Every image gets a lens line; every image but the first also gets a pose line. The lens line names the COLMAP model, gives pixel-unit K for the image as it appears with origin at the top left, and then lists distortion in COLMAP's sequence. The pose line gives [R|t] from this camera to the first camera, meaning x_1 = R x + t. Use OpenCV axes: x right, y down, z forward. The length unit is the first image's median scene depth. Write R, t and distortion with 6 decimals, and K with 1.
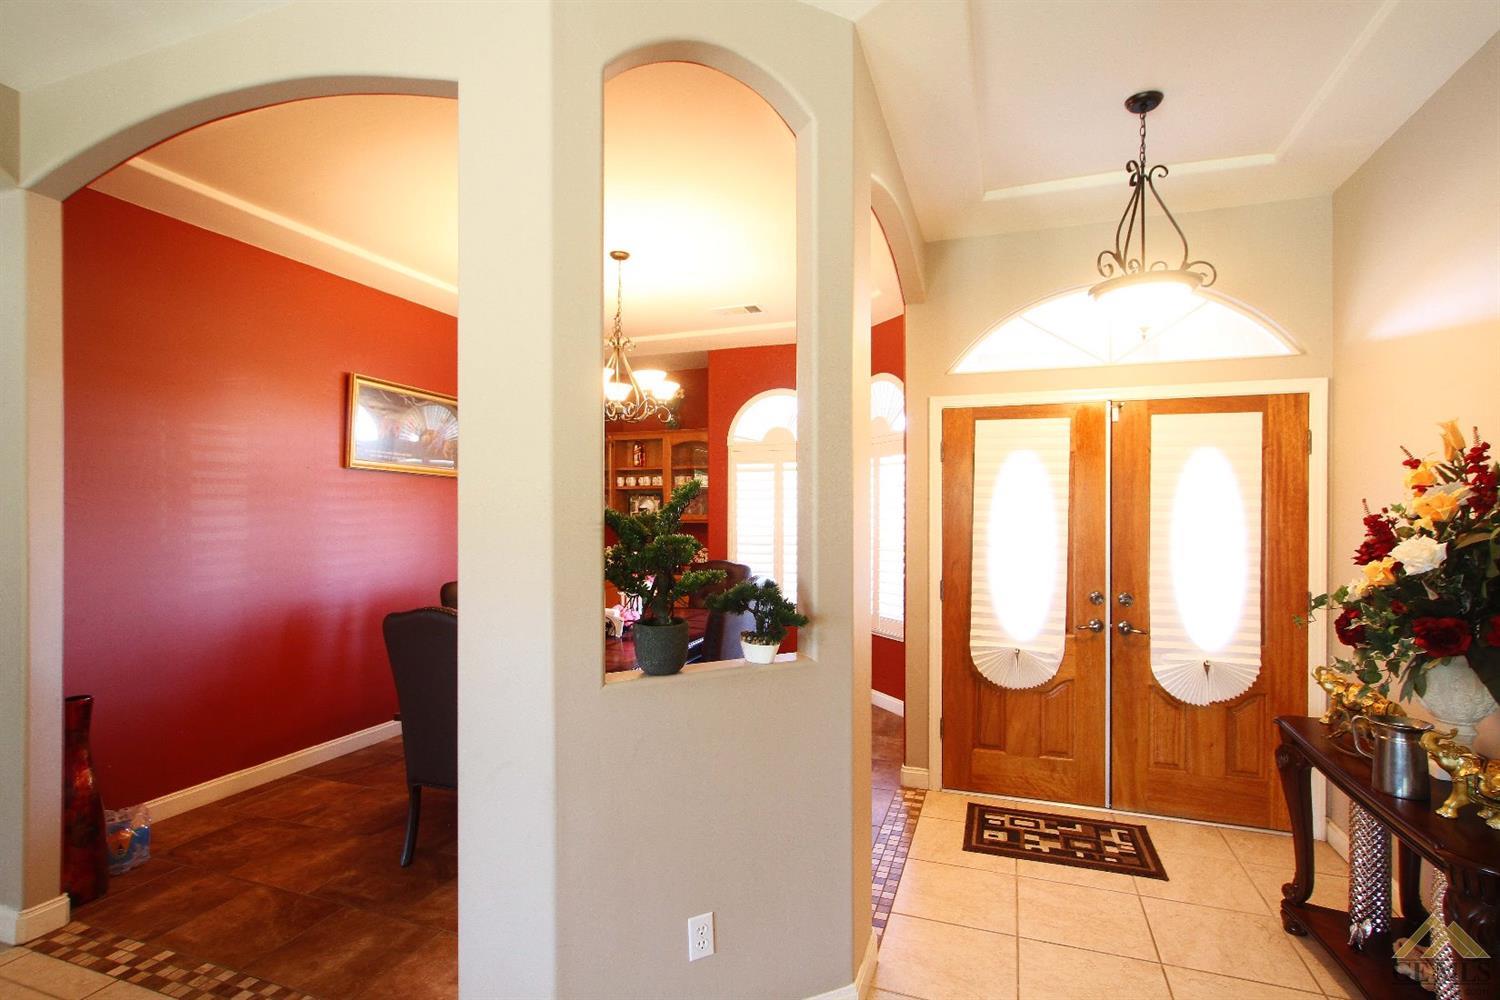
lens RADIAL K [[719.6, 0, 746.5], [0, 719.6, 506.5], [0, 0, 1]] dist [-0.010815, 0.003192]
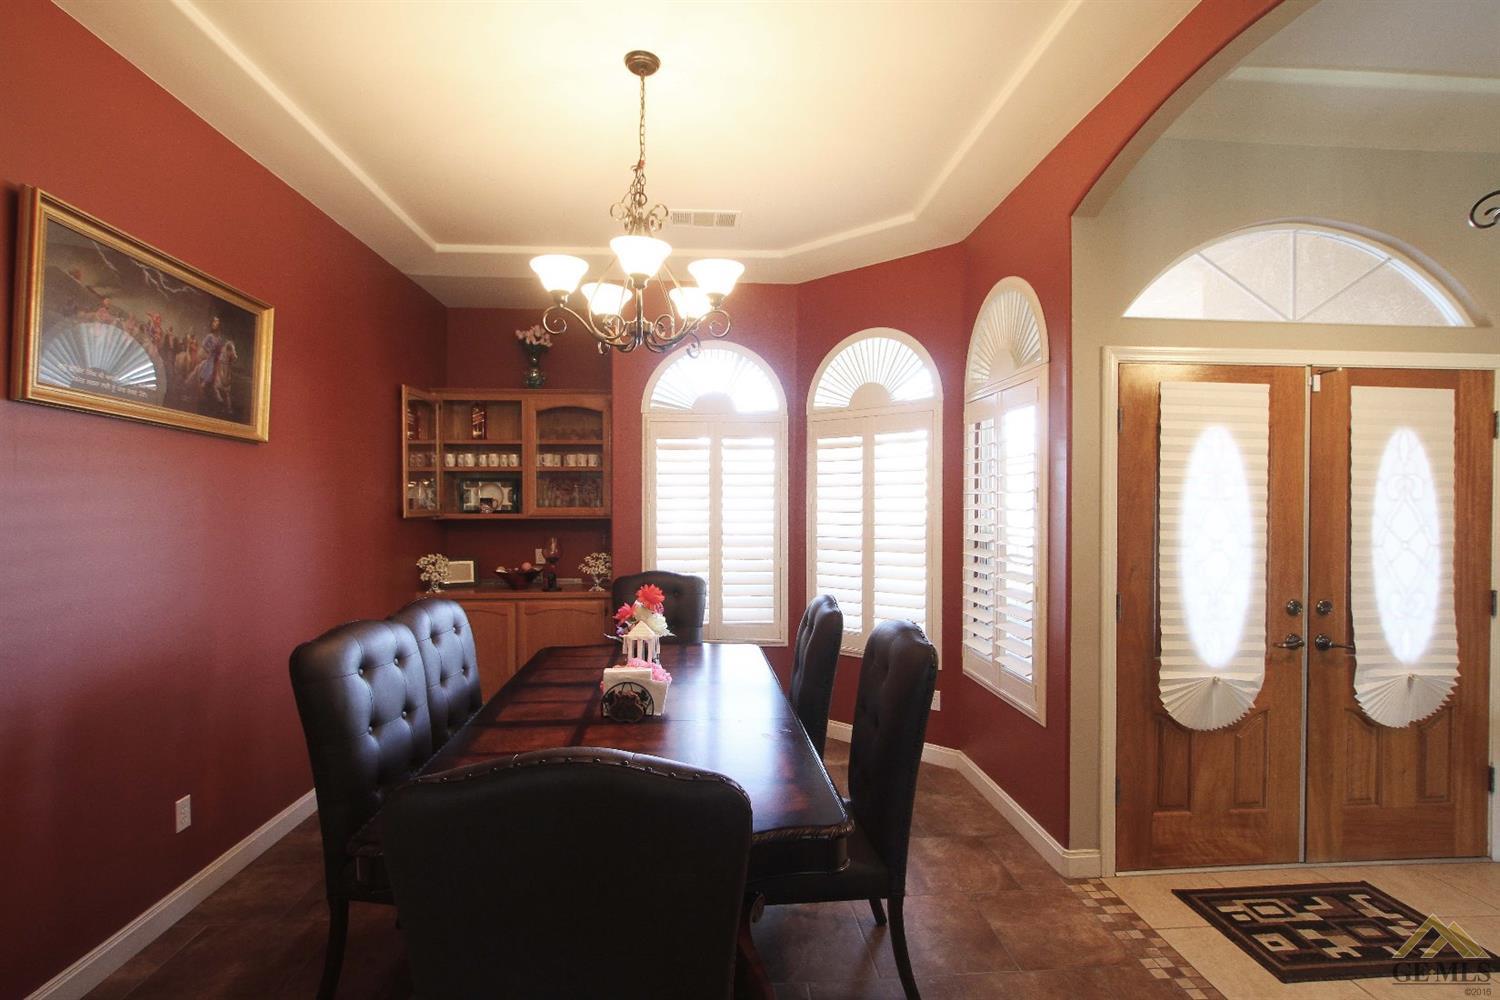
lens RADIAL K [[719.6, 0, 756.5], [0, 719.6, 507.3], [0, 0, 1]] dist [-0.010815, 0.003192]
pose [[0.911911, 0.000478, 0.410387, -0.408182], [-0.003811, 0.999966, 0.007304, 0.010561], [-0.410370, -0.008225, 0.911882, 0.521425]]
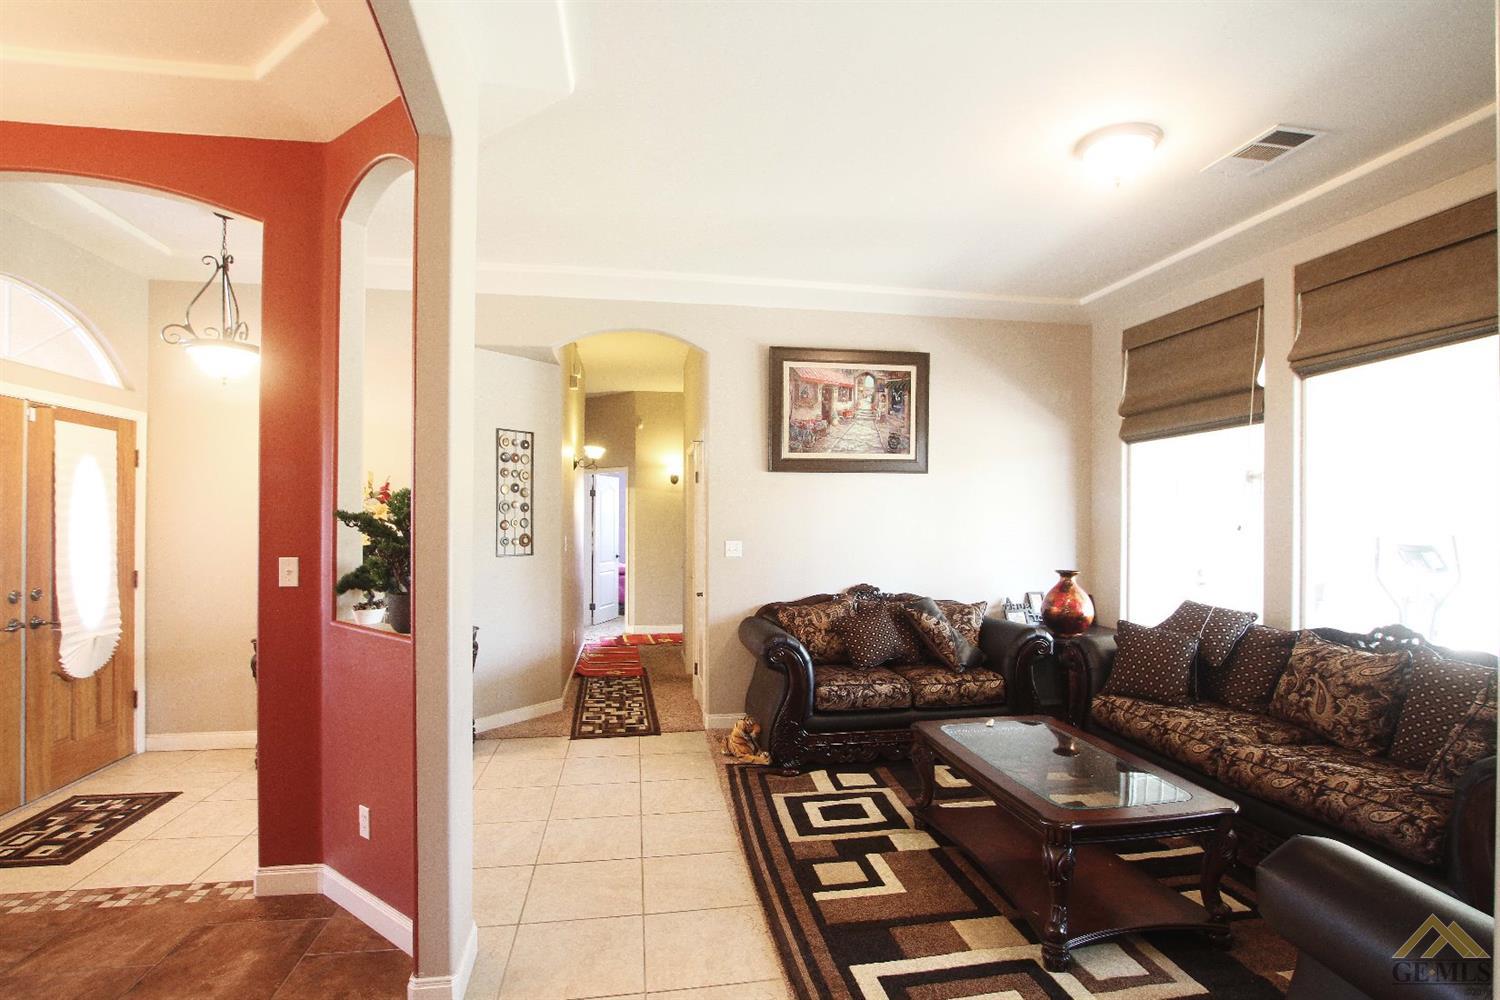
lens RADIAL K [[719.6, 0, 710.3], [0, 719.6, 514.6], [0, 0, 1]] dist [-0.010815, 0.003192]
pose [[-0.453017, 0.002433, 0.891499, -0.833952], [-0.004337, 0.999978, -0.004932, 0.015530], [-0.891492, -0.006100, -0.452996, 0.606927]]
